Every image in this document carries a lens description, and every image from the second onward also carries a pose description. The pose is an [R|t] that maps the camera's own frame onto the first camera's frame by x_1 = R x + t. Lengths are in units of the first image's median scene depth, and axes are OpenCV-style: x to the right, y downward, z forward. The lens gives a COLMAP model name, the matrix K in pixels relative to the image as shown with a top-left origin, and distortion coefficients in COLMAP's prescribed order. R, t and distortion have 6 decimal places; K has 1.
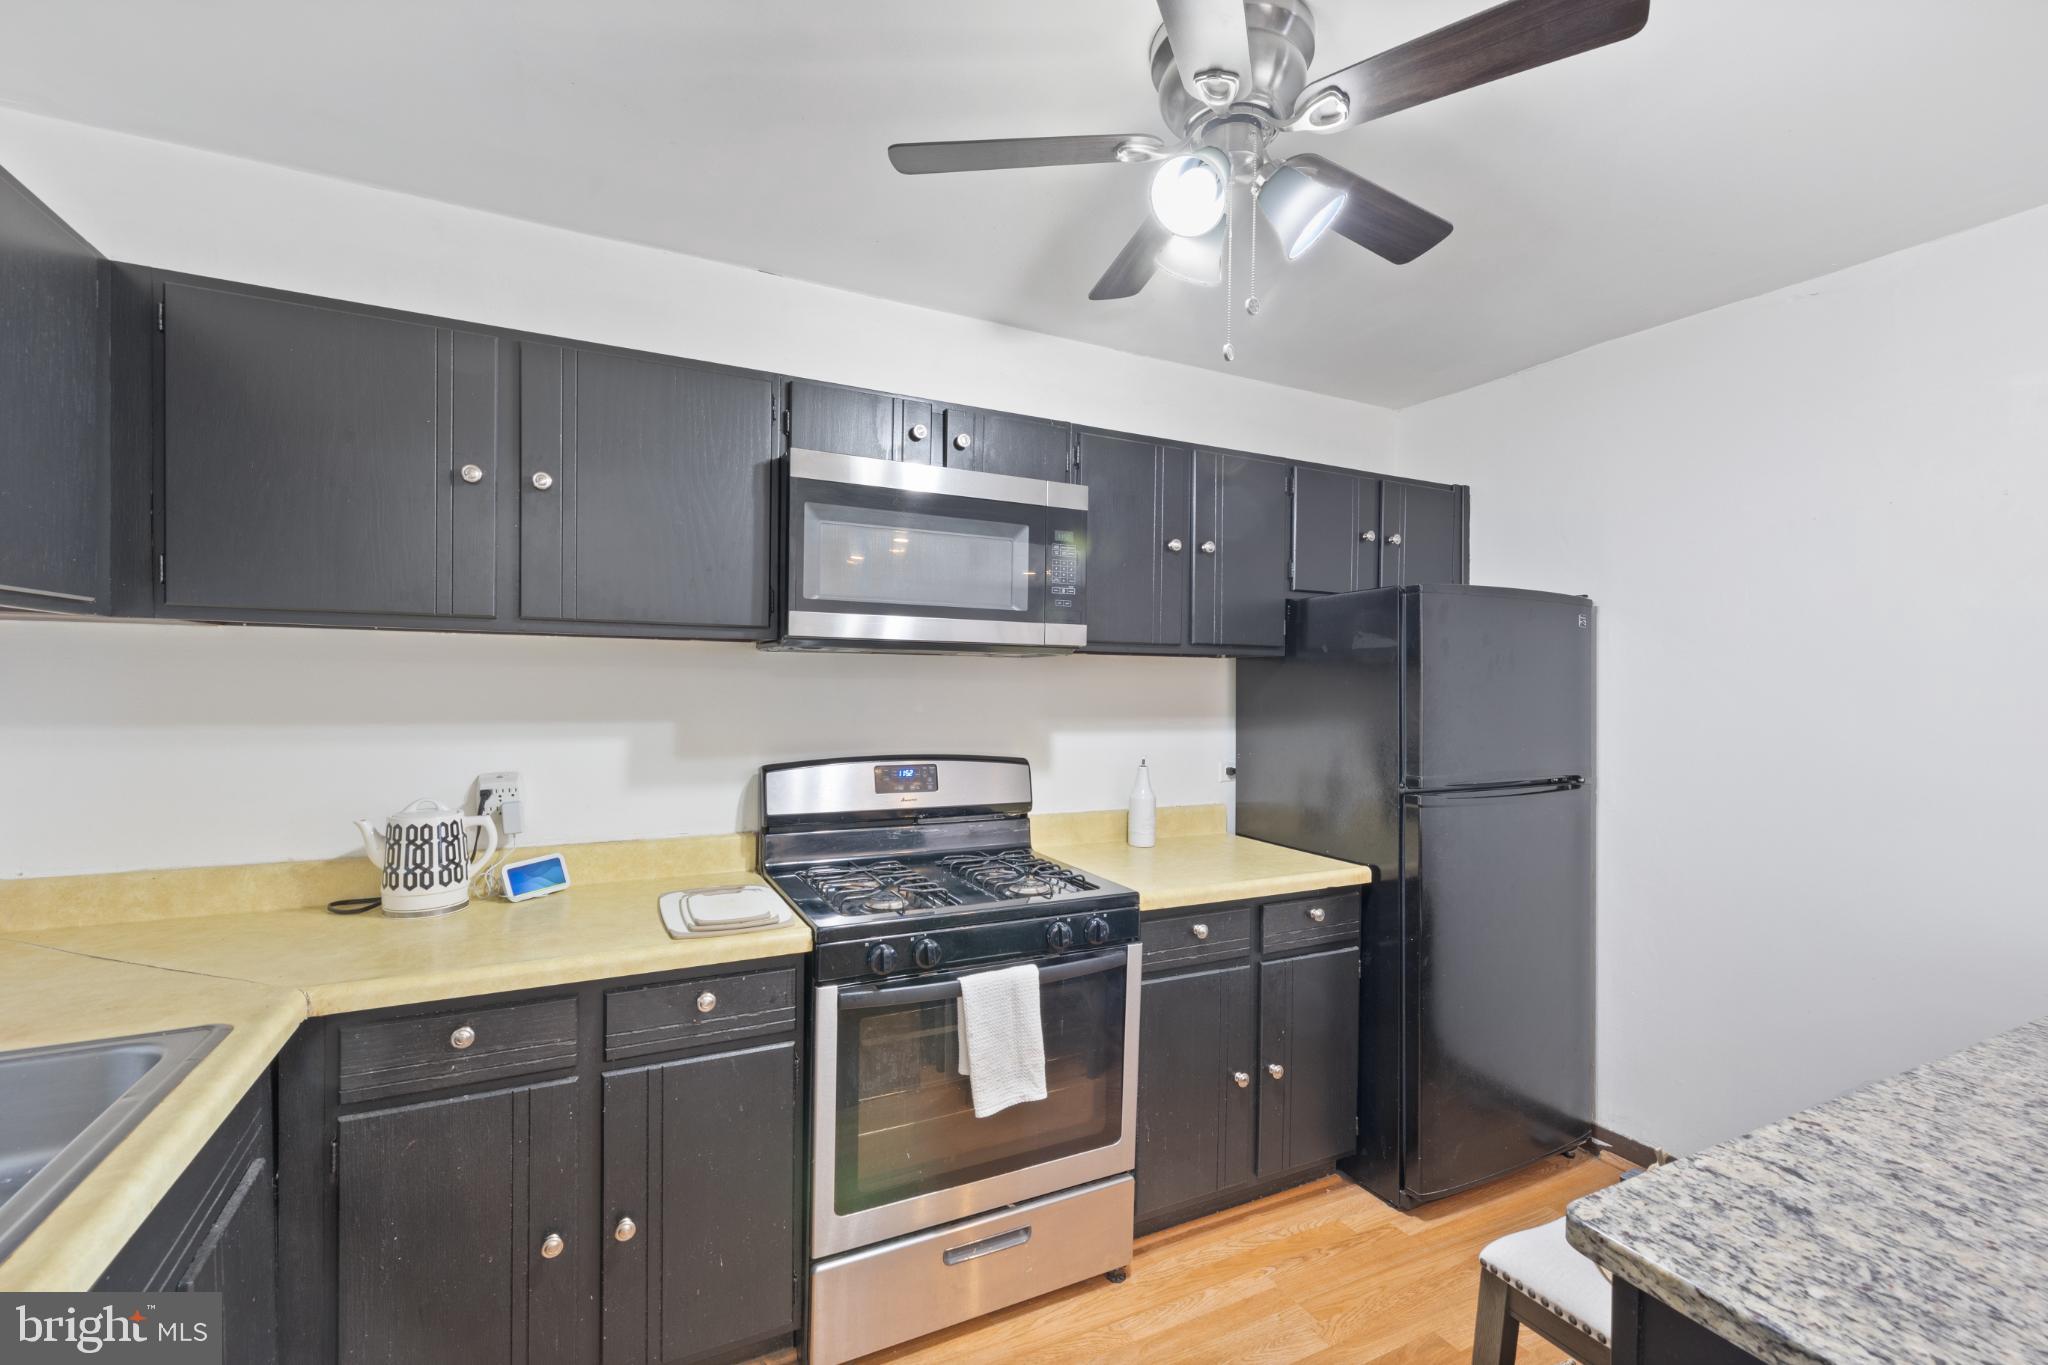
lens RADIAL K [[896.5, 0, 1032.1], [0, 896.5, 679.3], [0, 0, 1]] dist [-0.001804, -0.000041]
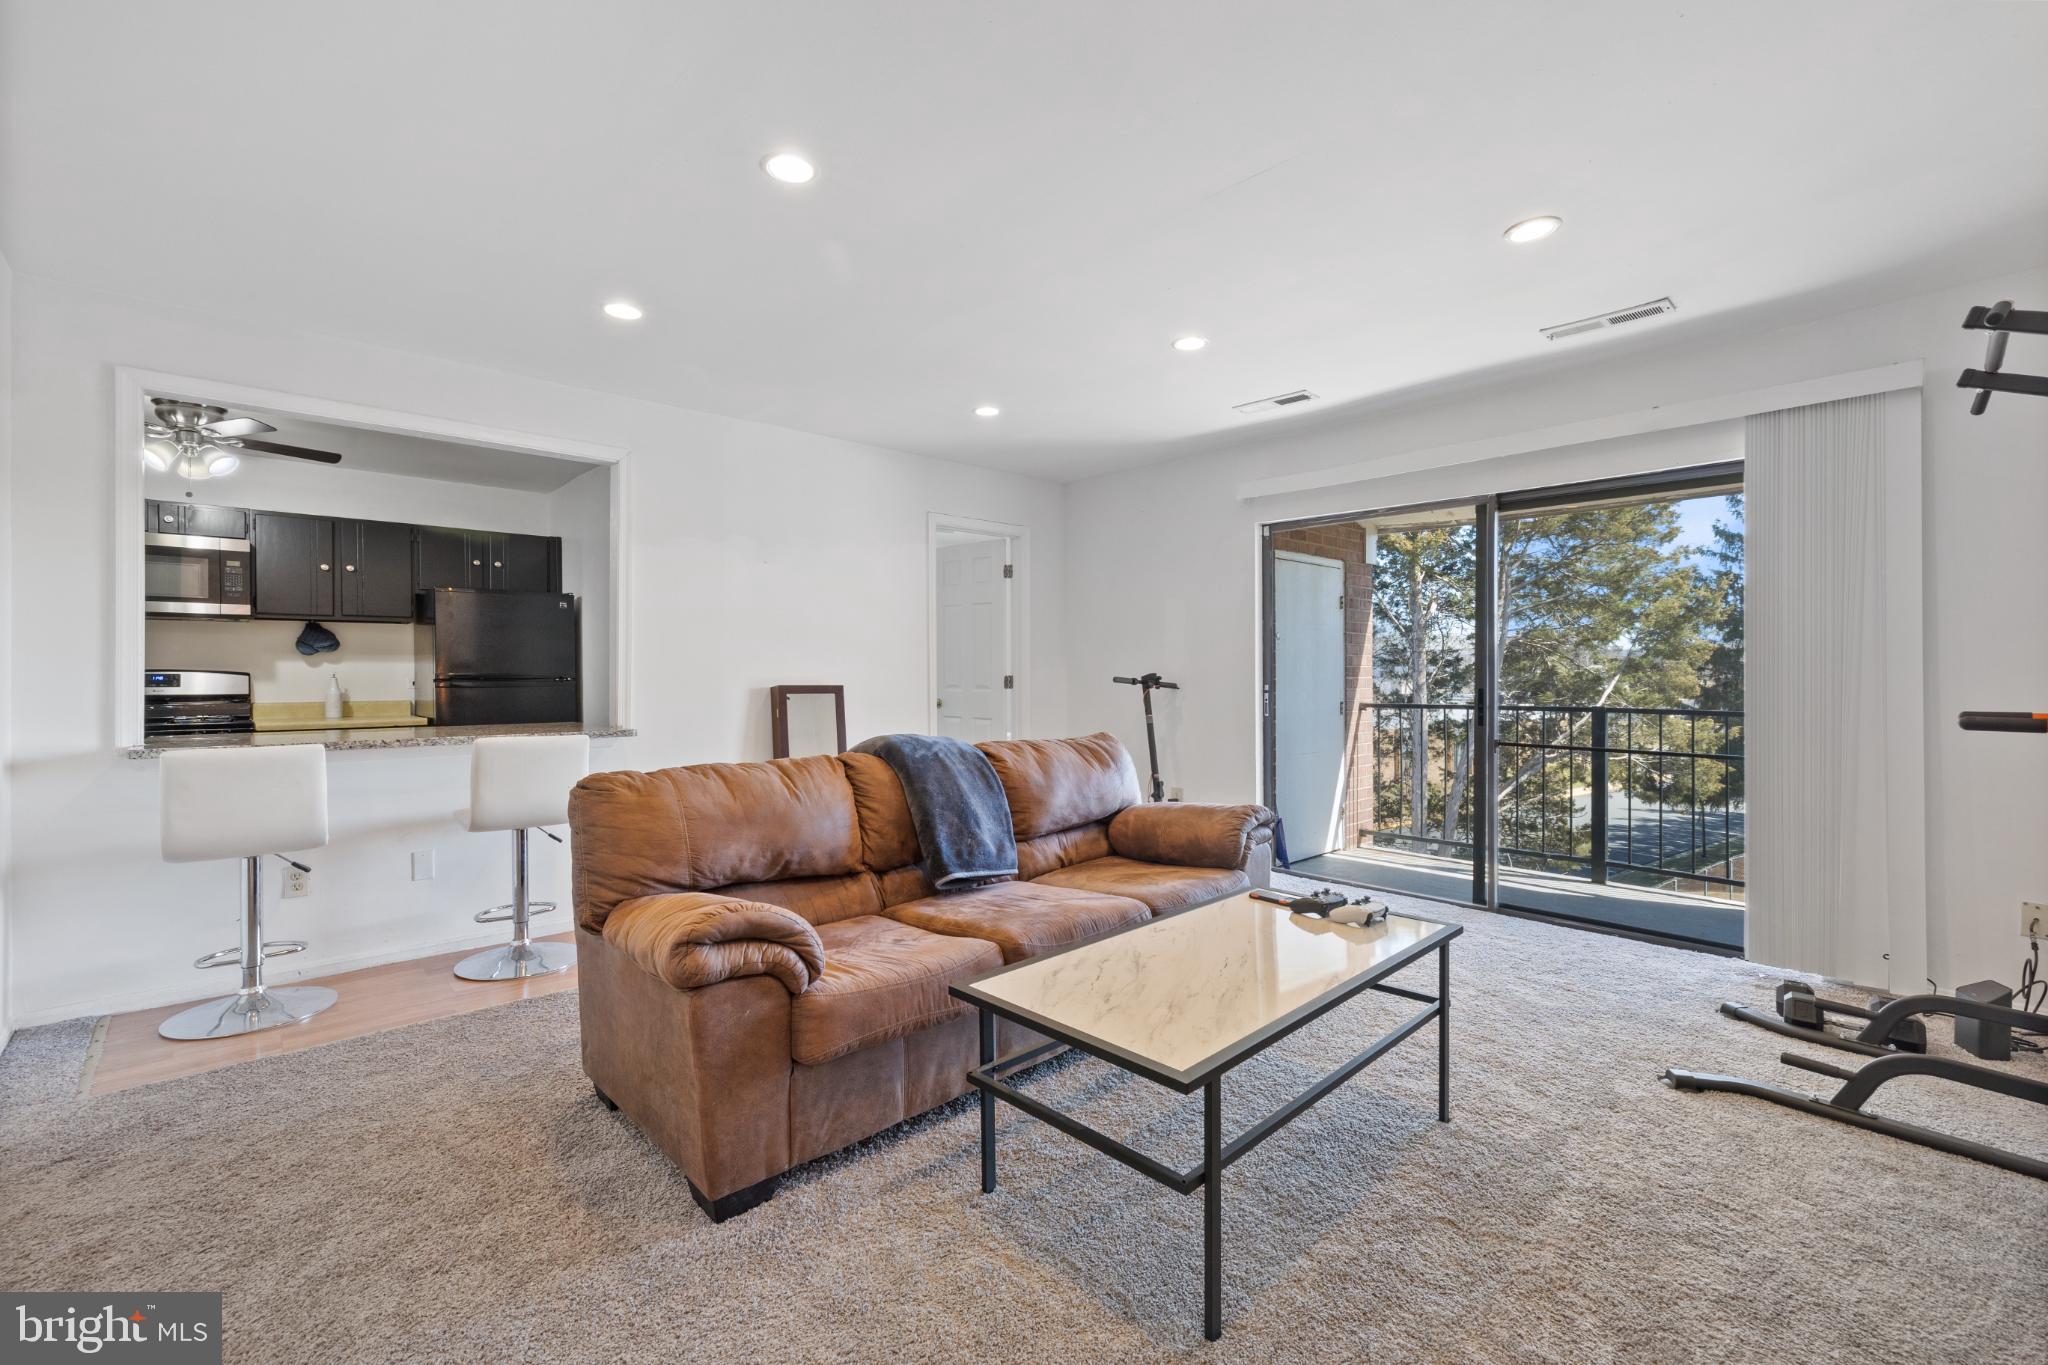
lens RADIAL K [[860.8, 0, 1031.6], [0, 860.8, 680.9], [0, 0, 1]] dist [-0.002826, 0.000040]
pose [[0.962000, -0.019008, 0.272388, 1.296972], [0.016621, 0.999801, 0.011070, 0.128624], [-0.272544, -0.006122, 0.962124, -1.483267]]
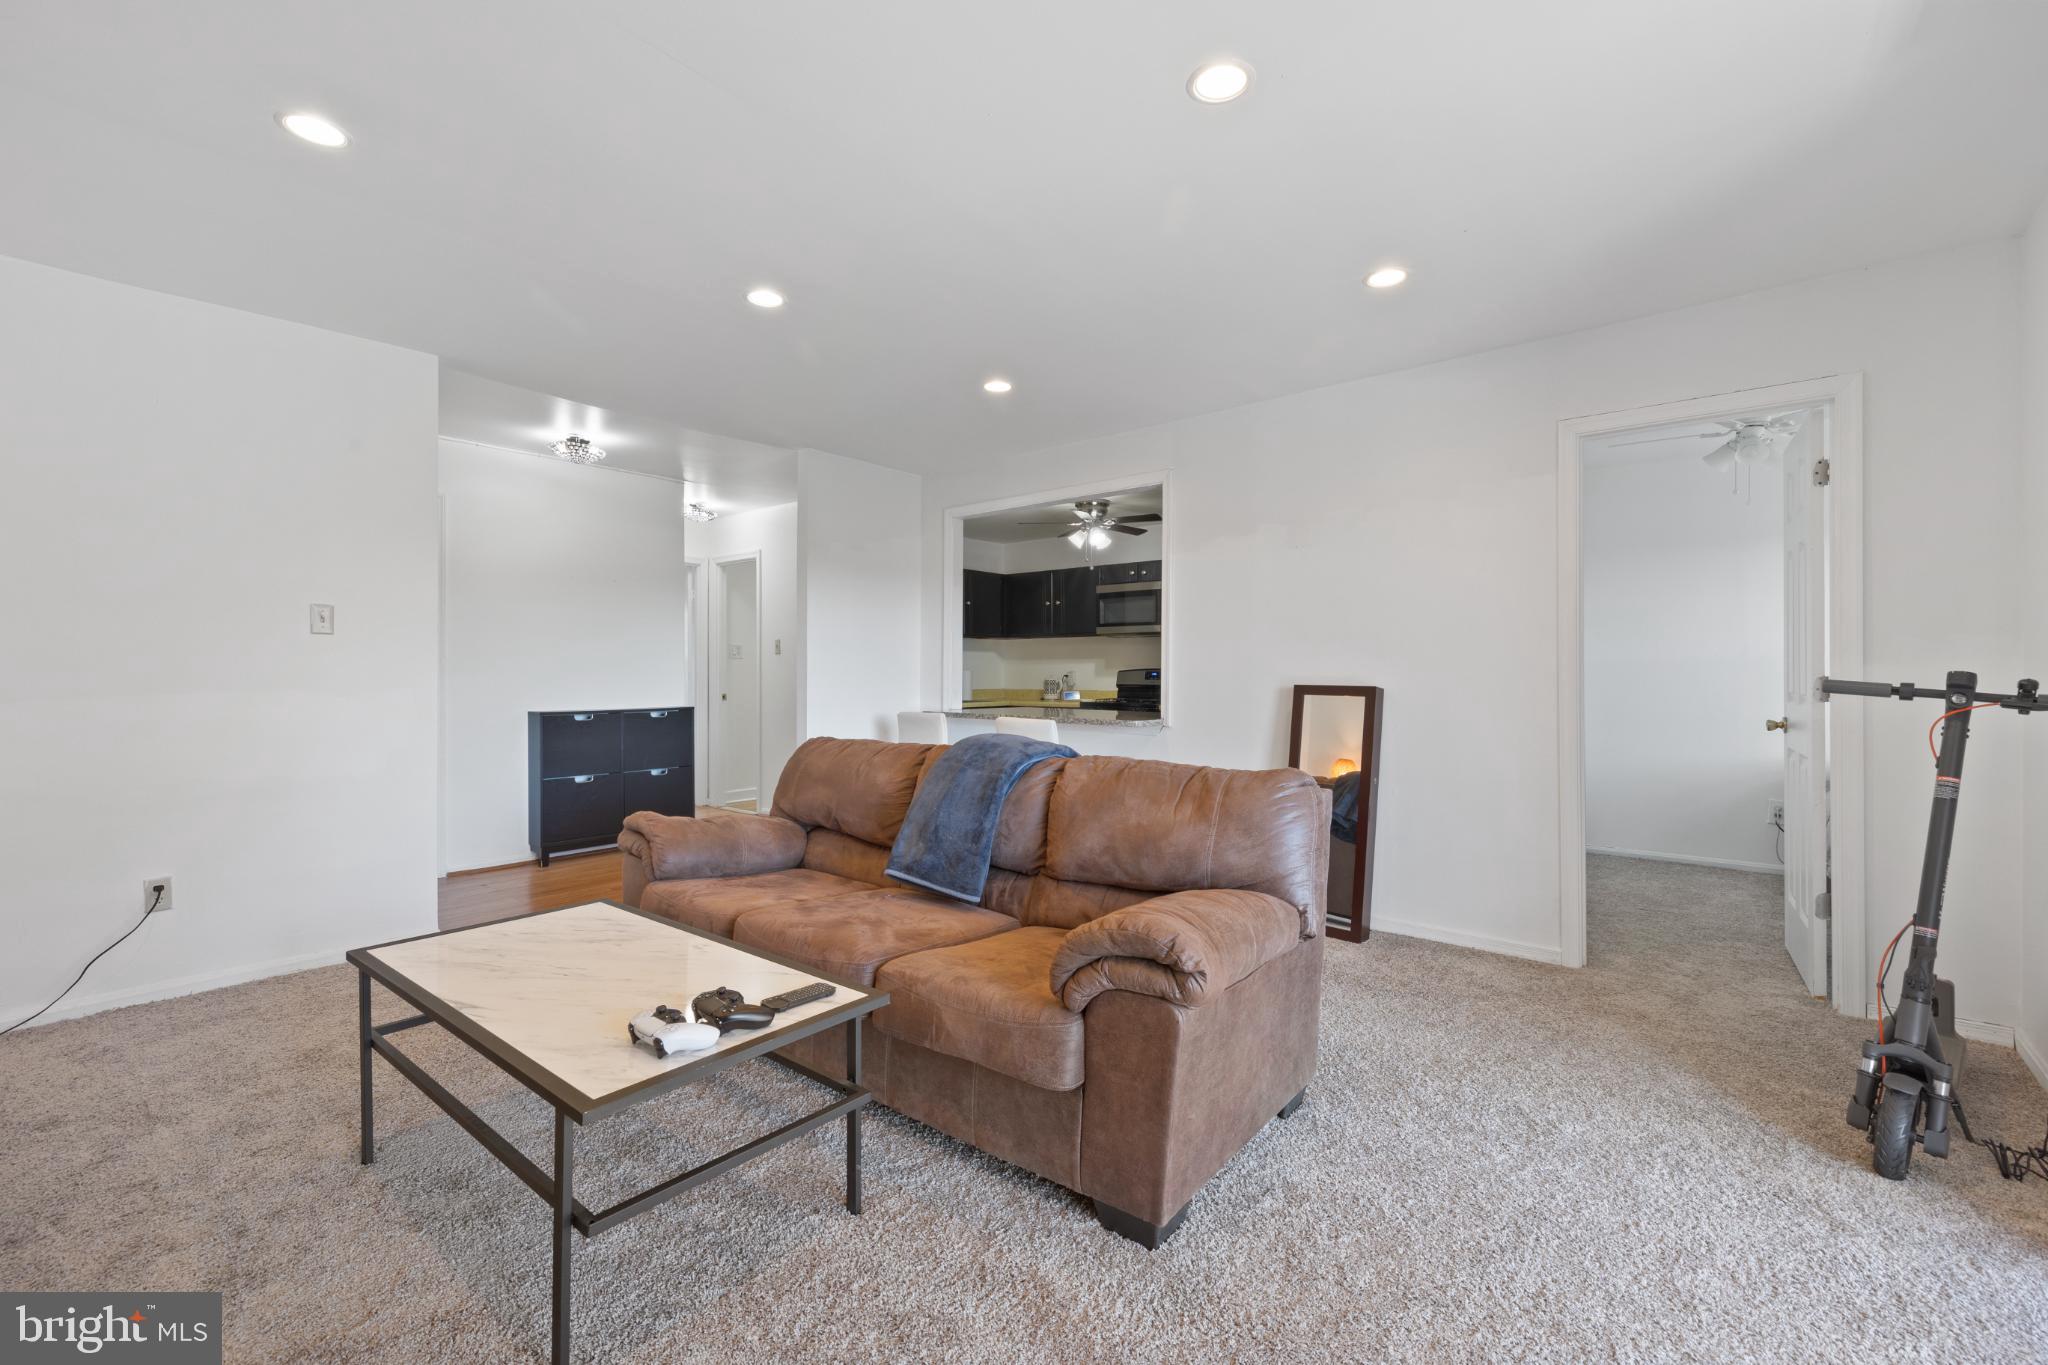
lens RADIAL K [[866.7, 0, 1032.3], [0, 866.7, 683.9], [0, 0, 1]] dist [0.000675, 0.000497]
pose [[0.406668, -0.002954, -0.913571, 2.617122], [0.003976, 0.999991, -0.001464, 0.148874], [0.913567, -0.003037, 0.406676, -0.672471]]
